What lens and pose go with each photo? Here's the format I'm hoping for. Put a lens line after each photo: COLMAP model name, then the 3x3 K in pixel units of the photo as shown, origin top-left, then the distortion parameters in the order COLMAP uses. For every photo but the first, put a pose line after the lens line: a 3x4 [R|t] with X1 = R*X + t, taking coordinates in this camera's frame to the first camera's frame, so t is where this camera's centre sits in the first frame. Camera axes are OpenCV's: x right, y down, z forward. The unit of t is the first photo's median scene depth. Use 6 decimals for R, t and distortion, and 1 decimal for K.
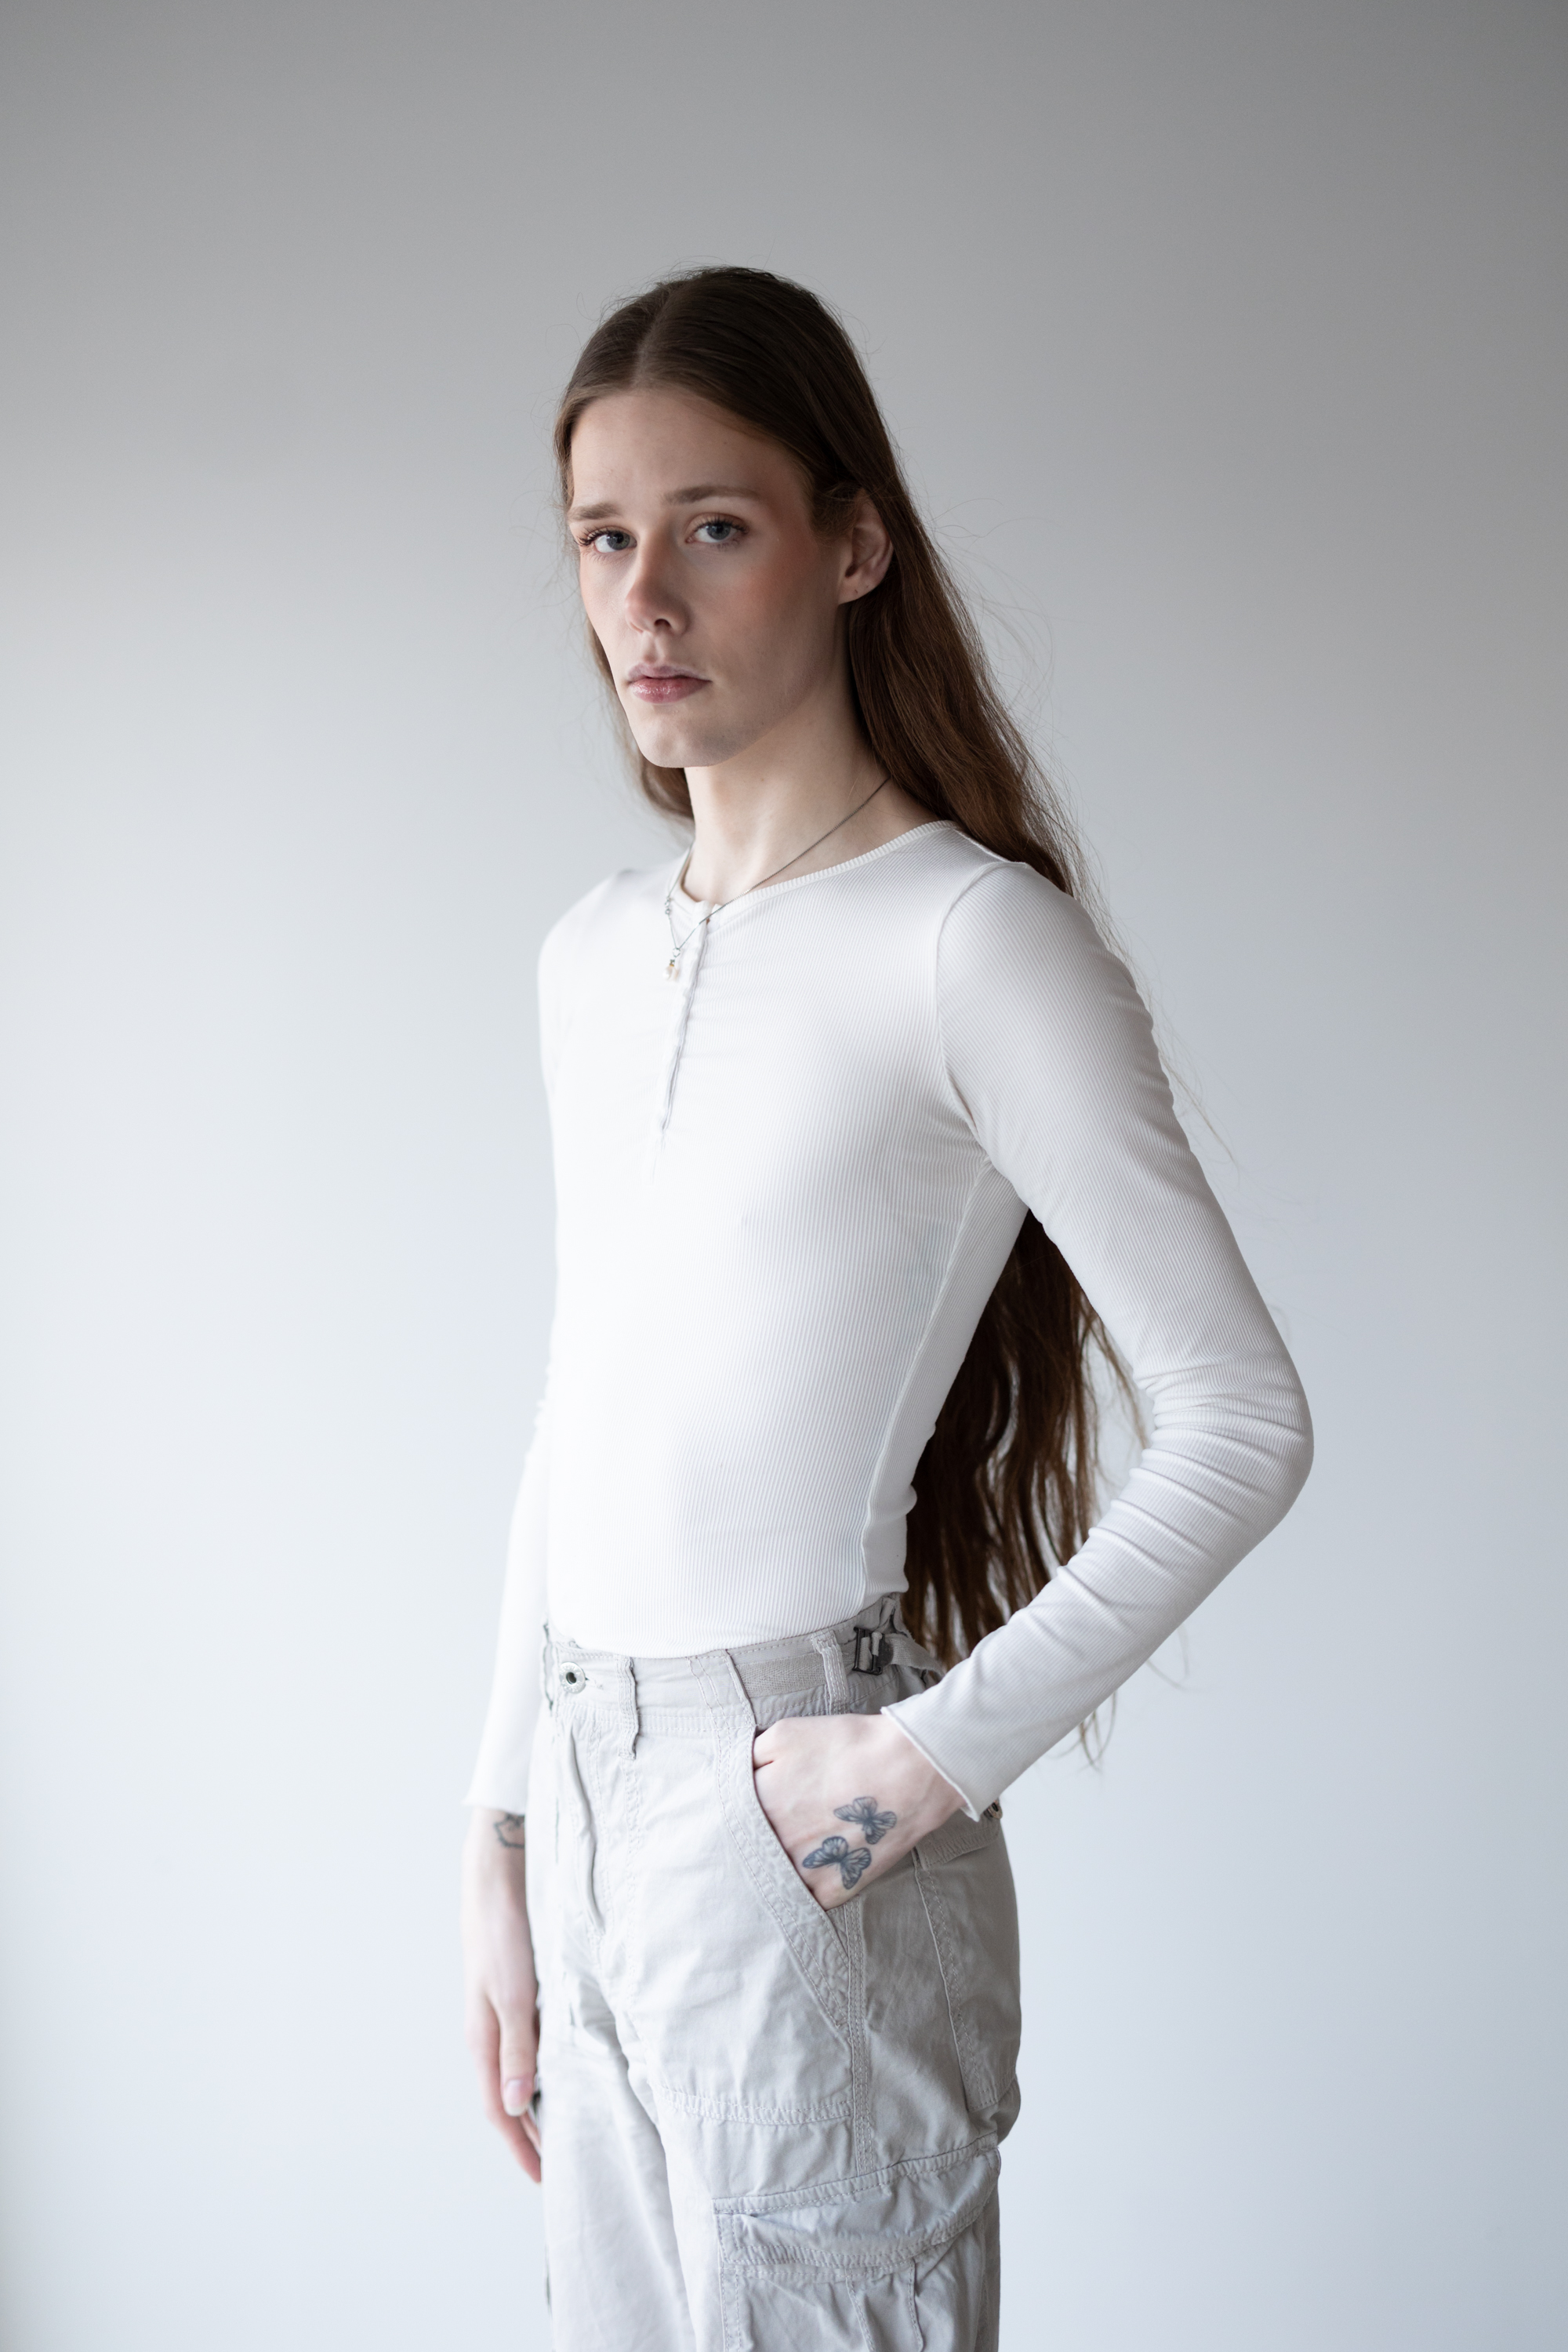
lens RADIAL K [[3622.1, 0, 784.0], [0, 3622.1, 1176.0], [0, 0, 1]] dist [-0.046453, -0.038314]
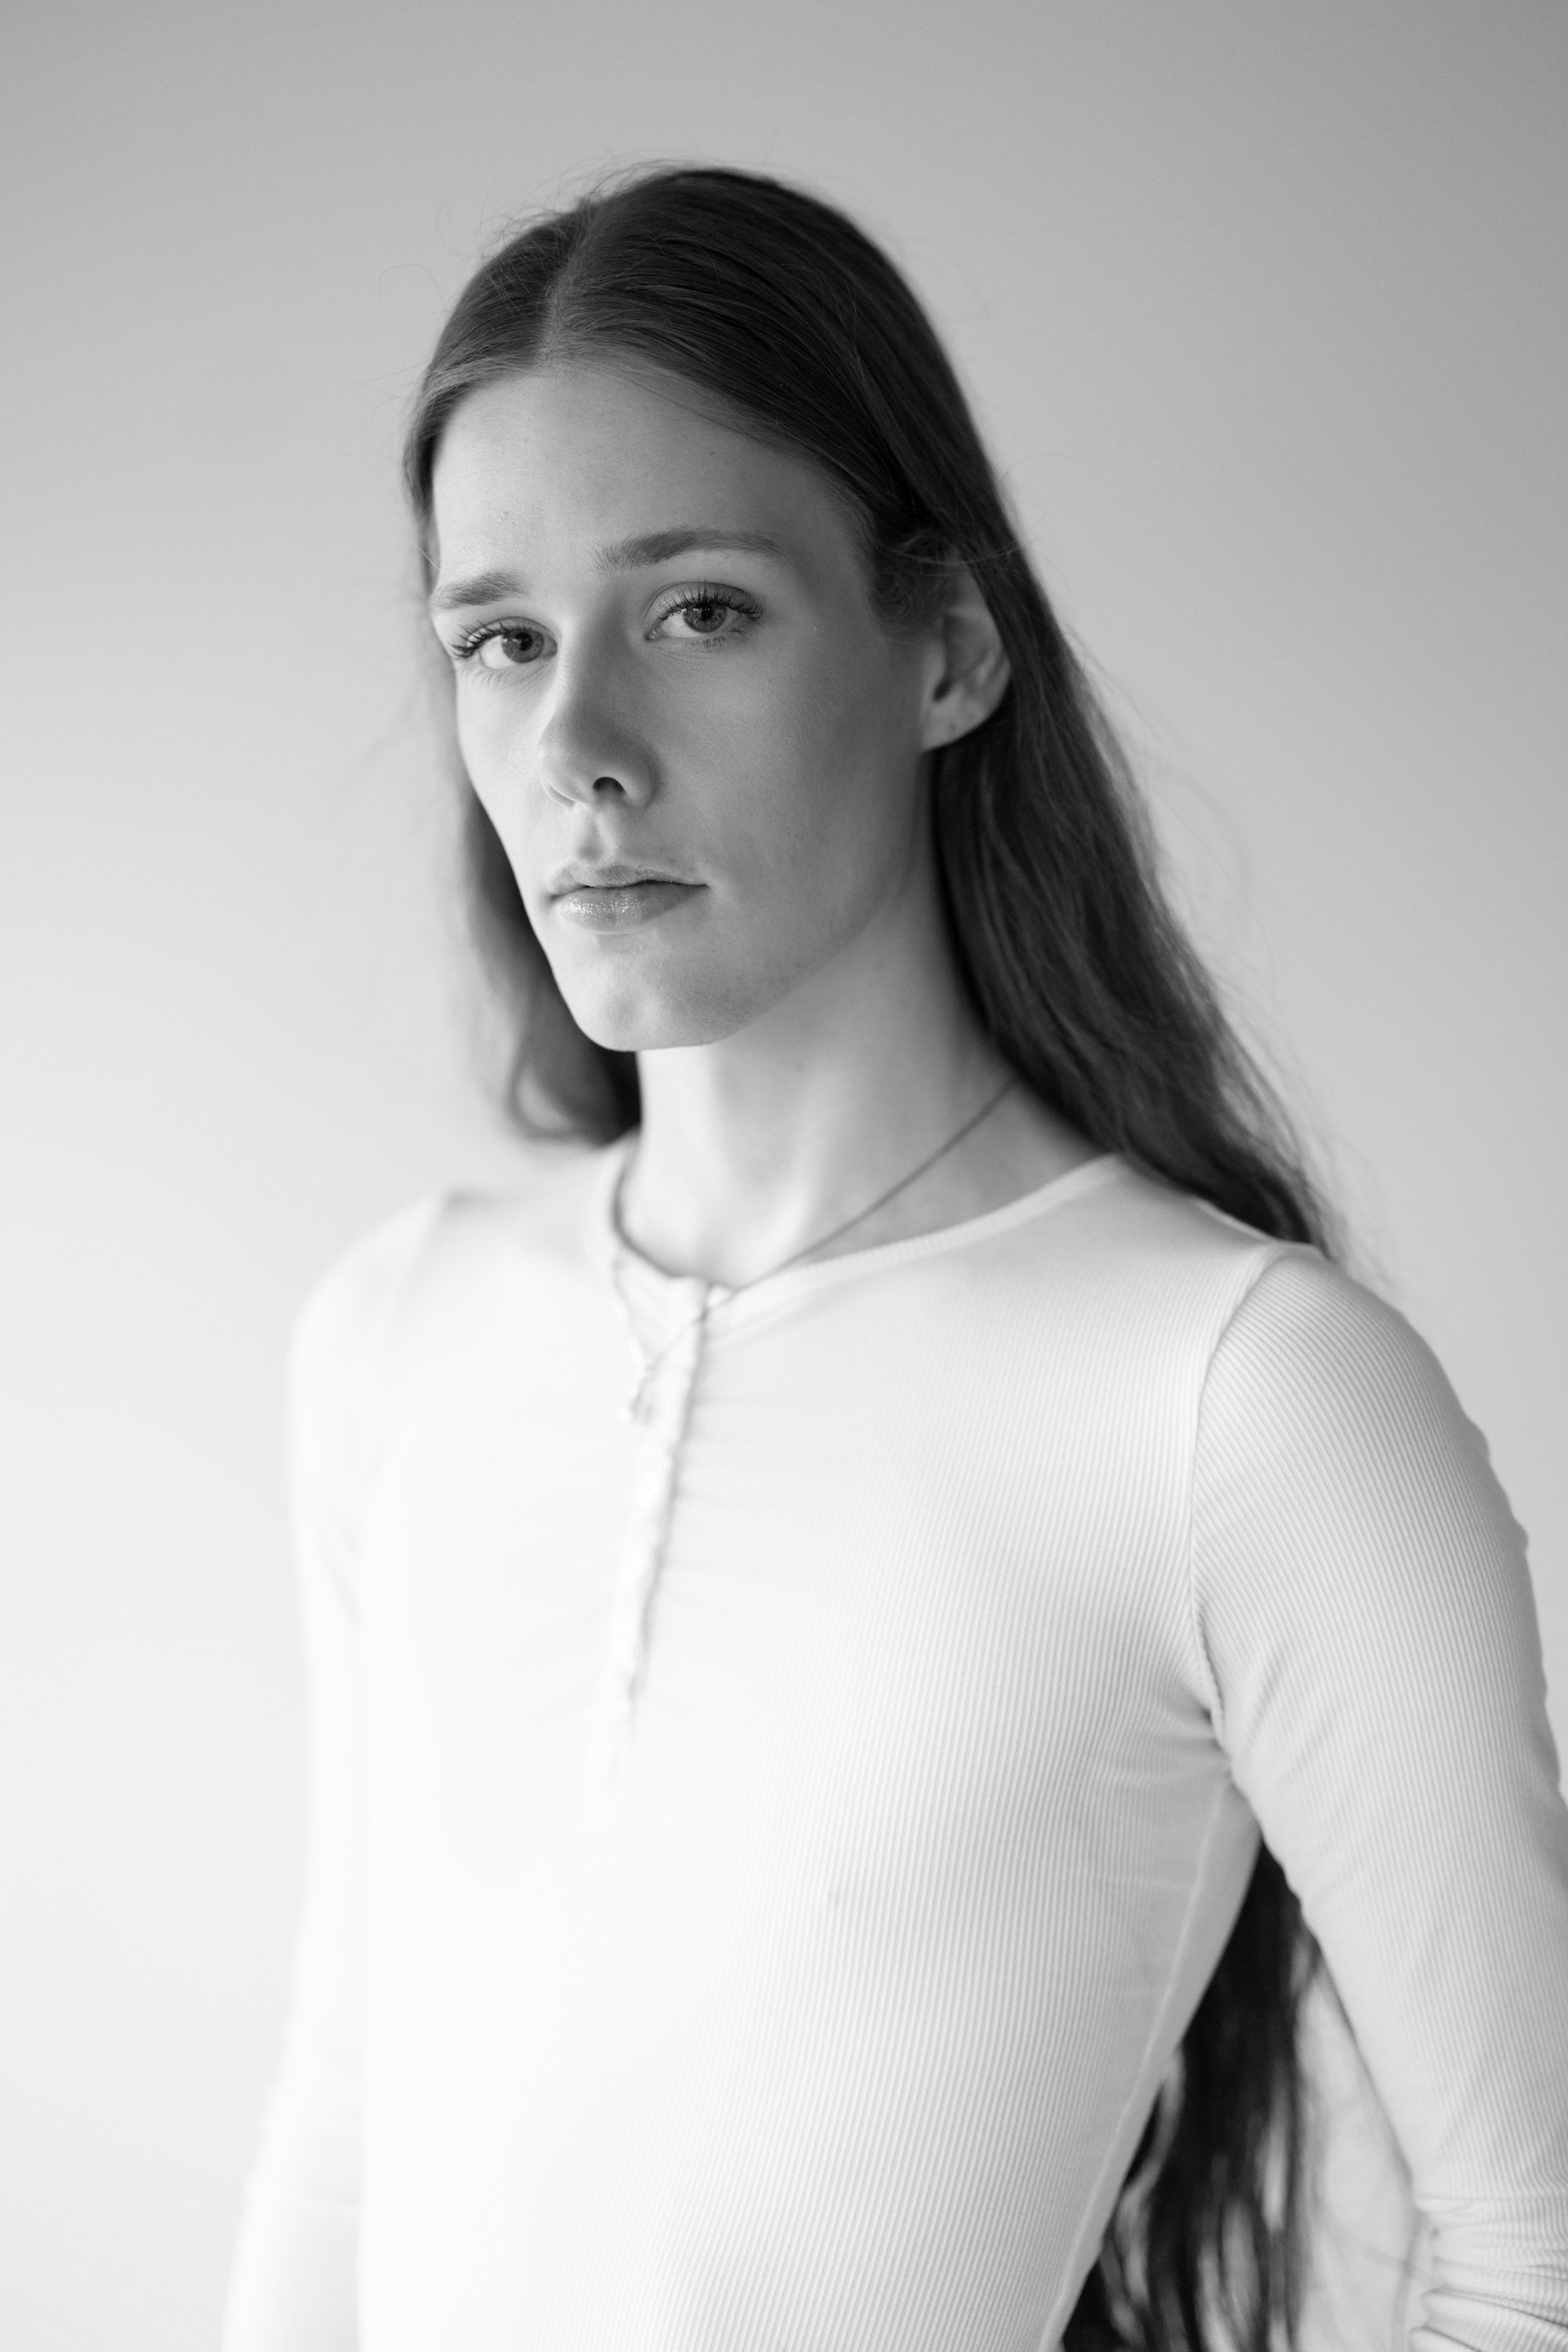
lens RADIAL K [[3622.1, 0, 784.0], [0, 3622.1, 1176.0], [0, 0, 1]] dist [-0.046453, -0.038314]
pose [[0.999311, -0.034559, 0.013565, -0.016305], [0.035534, 0.996175, -0.079829, -0.049290], [-0.010754, 0.080256, 0.996716, 0.454820]]
